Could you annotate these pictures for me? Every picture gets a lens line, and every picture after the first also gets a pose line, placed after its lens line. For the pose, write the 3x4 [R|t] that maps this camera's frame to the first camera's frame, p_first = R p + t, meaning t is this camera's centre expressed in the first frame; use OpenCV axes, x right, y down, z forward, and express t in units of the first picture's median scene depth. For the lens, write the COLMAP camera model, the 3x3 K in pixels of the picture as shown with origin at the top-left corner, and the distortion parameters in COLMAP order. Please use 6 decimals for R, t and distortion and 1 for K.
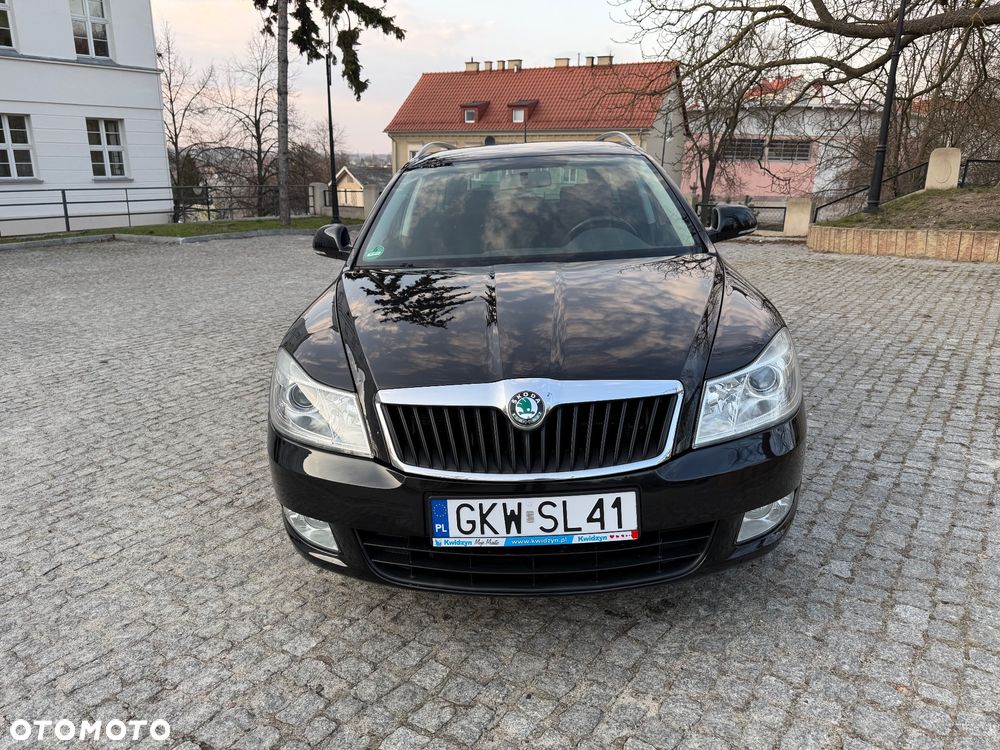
lens RADIAL K [[722.1, 0, 488.7], [0, 722.1, 367.1], [0, 0, 1]] dist [0.025522, -0.031787]
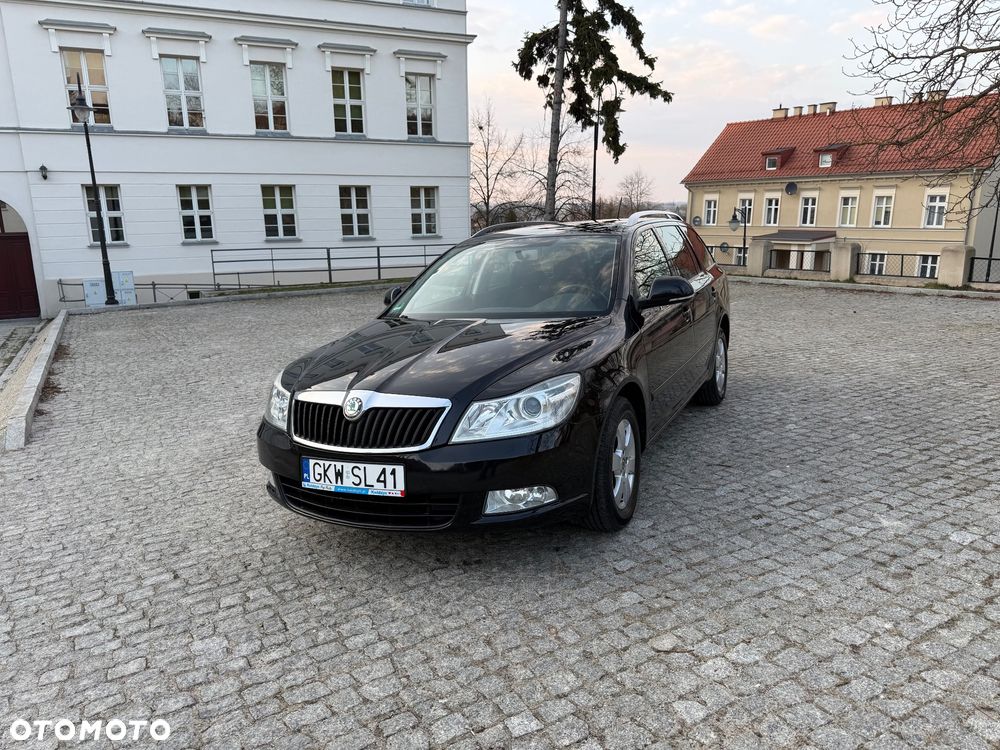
lens RADIAL K [[707.2, 0, 500.0], [0, 707.2, 375.0], [0, 0, 1]] dist [0.065302, -0.086422]
pose [[0.919309, 0.063179, -0.388432, 0.724947], [-0.082761, 0.995994, -0.033872, 0.007708], [0.384736, 0.063285, 0.920854, -0.257863]]
